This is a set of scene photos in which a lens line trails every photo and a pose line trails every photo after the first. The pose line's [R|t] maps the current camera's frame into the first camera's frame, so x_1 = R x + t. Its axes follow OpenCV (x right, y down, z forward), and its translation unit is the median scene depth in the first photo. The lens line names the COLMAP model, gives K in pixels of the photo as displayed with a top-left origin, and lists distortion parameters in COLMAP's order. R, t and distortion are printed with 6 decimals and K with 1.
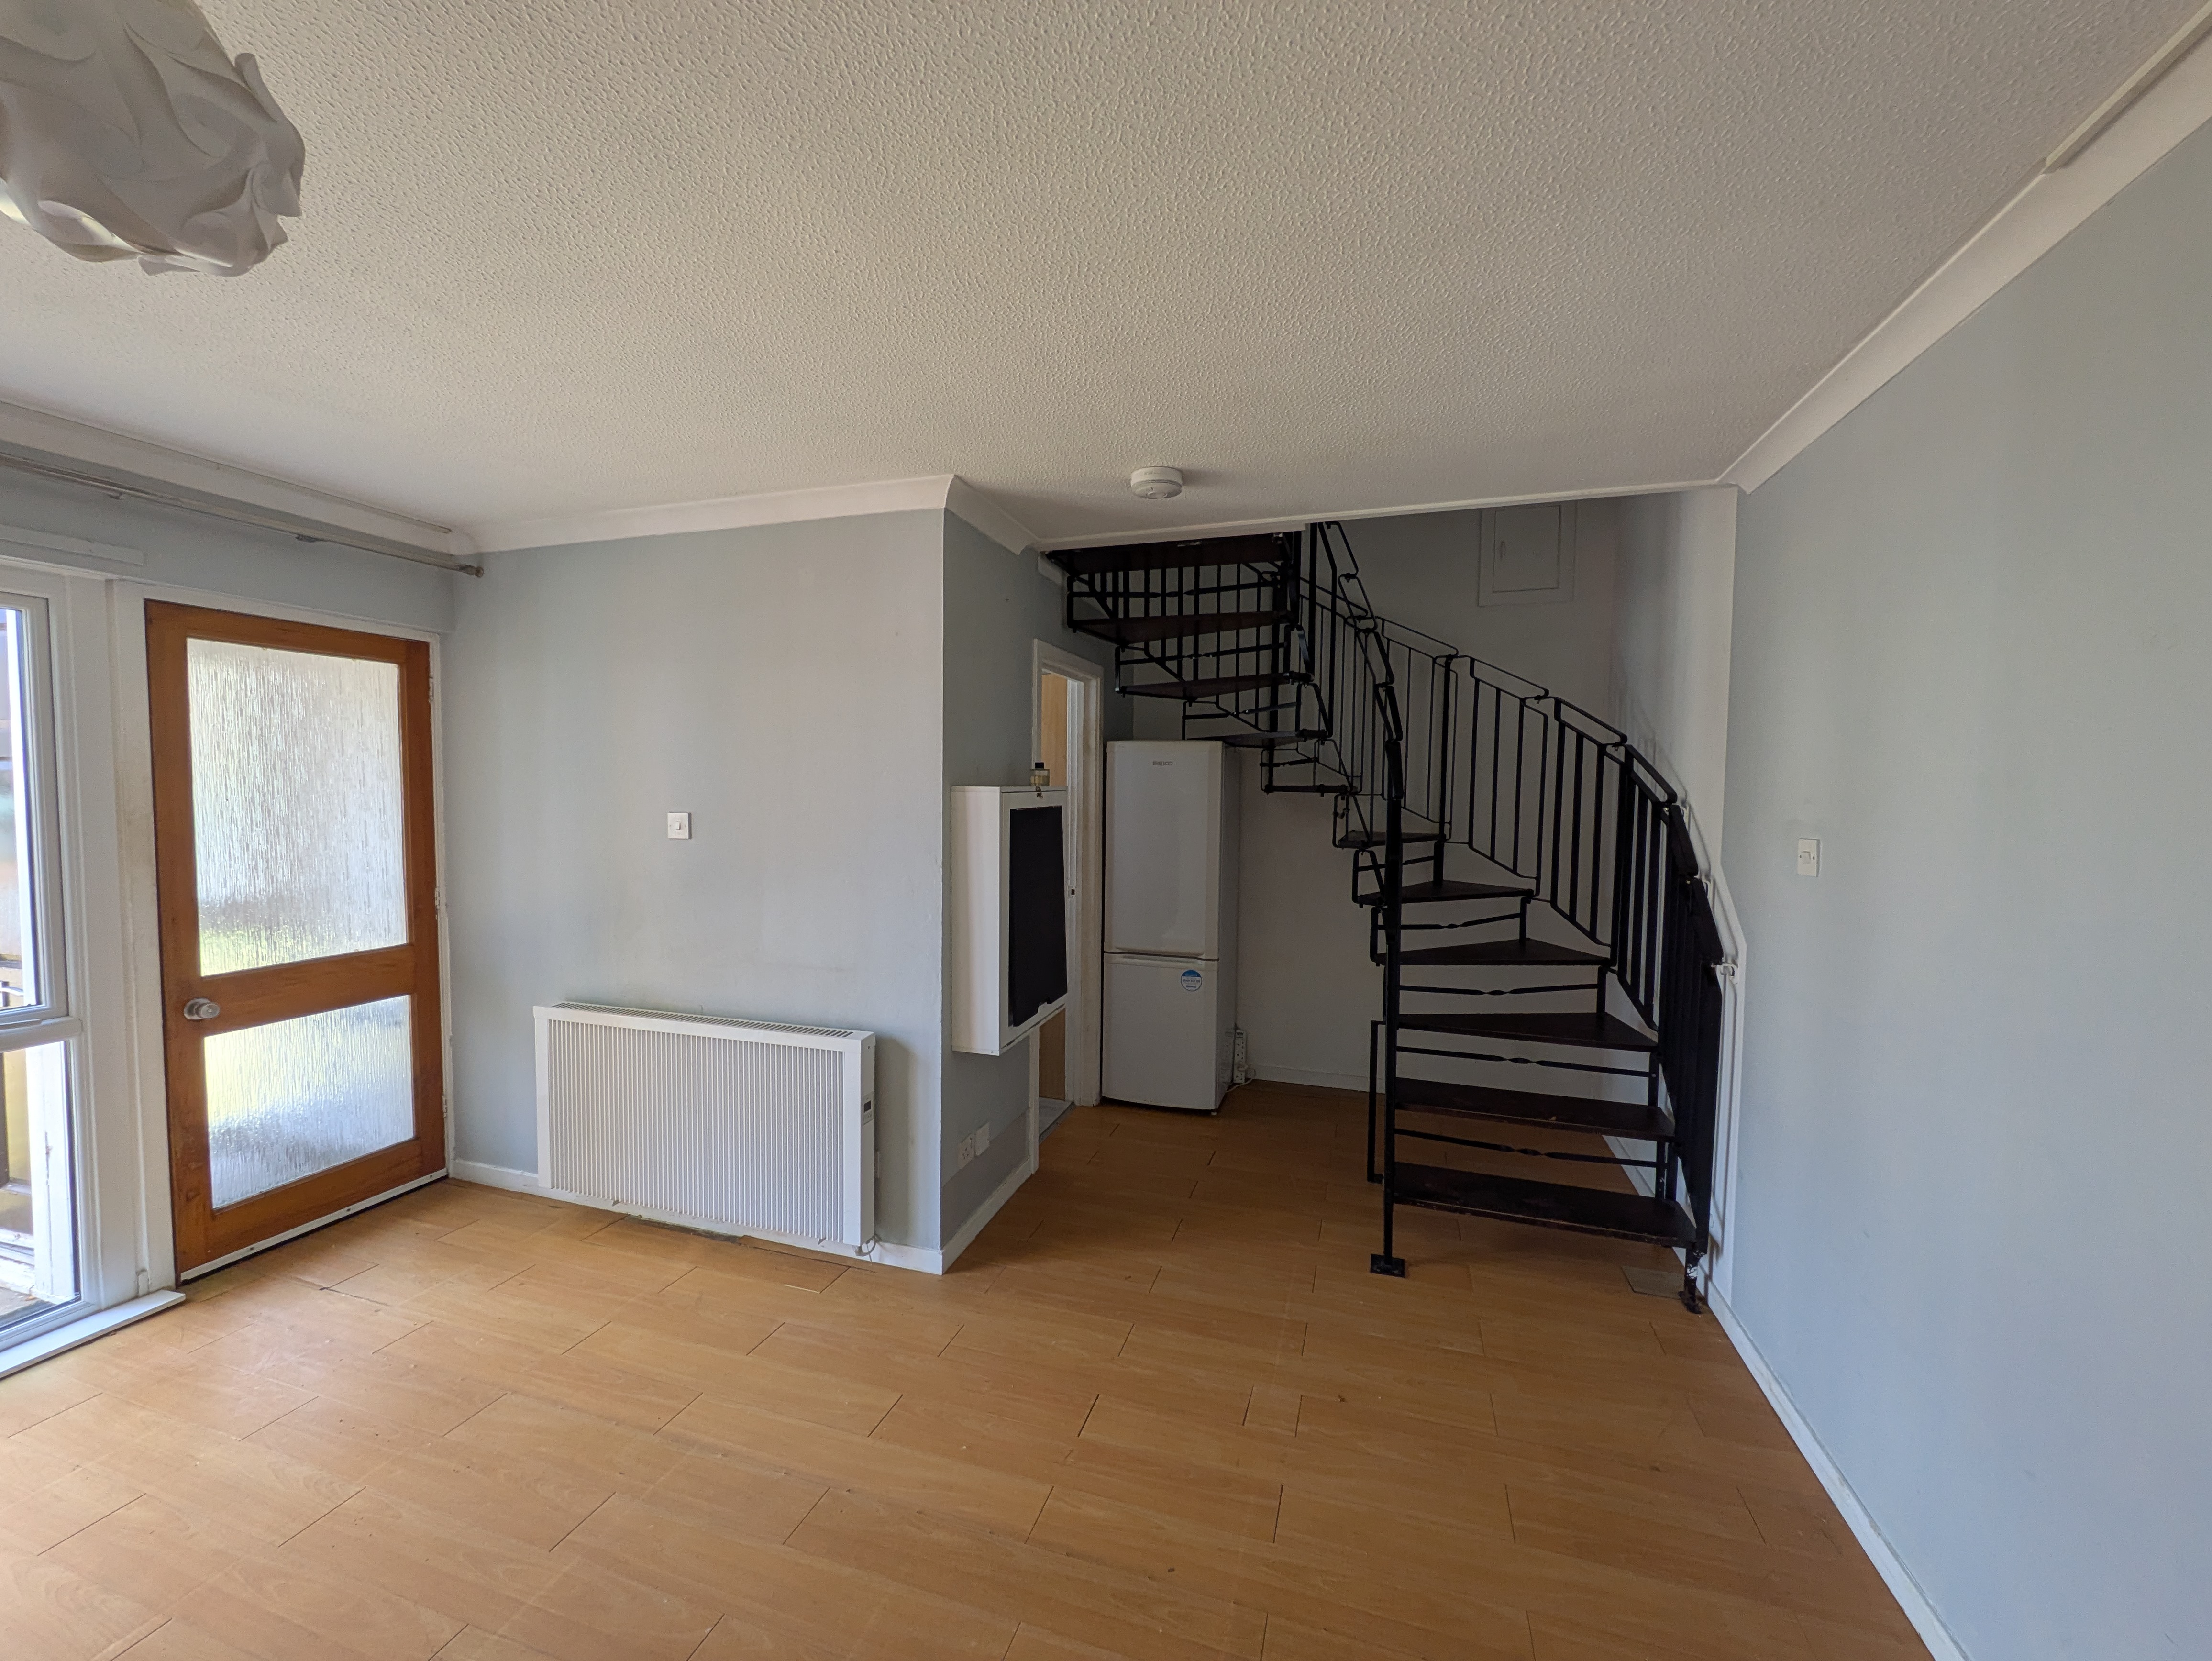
lens RADIAL K [[873.0, 0, 1110.3], [0, 873.0, 835.7], [0, 0, 1]] dist [-0.001137, -0.000045]
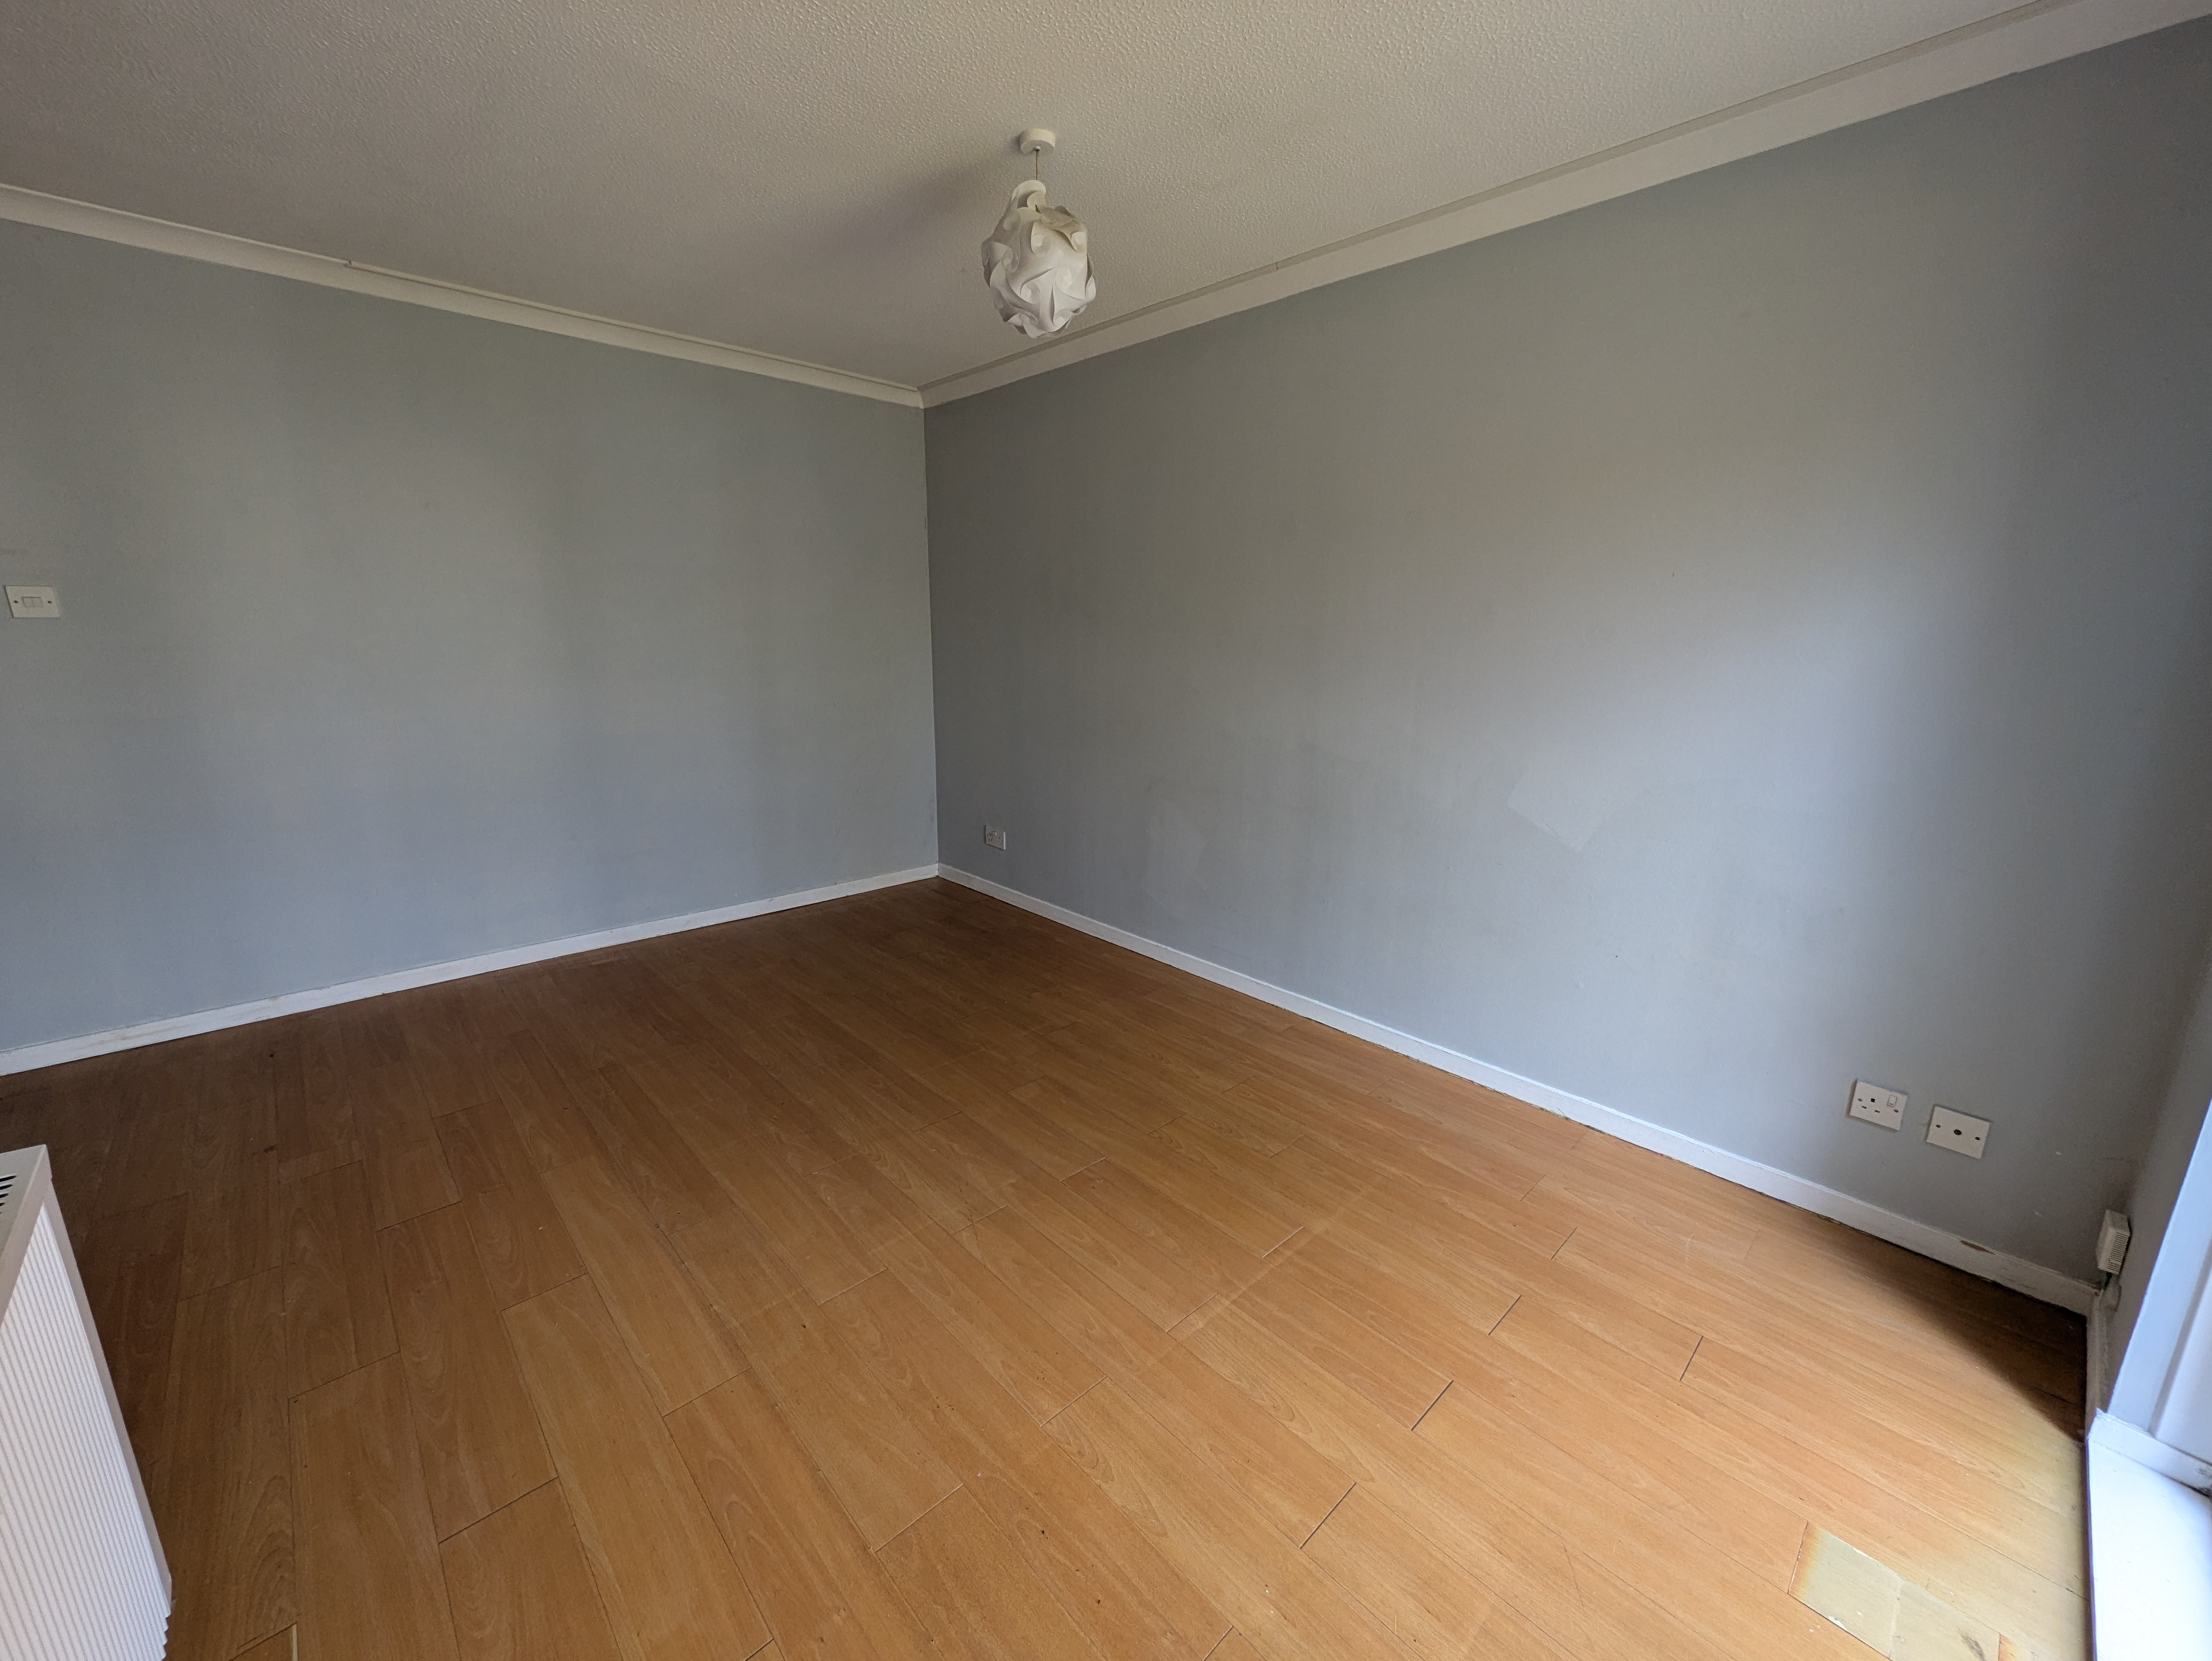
lens RADIAL K [[873.0, 0, 1110.3], [0, 873.0, 835.7], [0, 0, 1]] dist [-0.001137, -0.000045]
pose [[-0.874841, -0.132148, 0.466037, -0.841719], [0.000439, 0.961854, 0.273564, 0.005904], [-0.484410, 0.239530, -0.841411, 1.051796]]
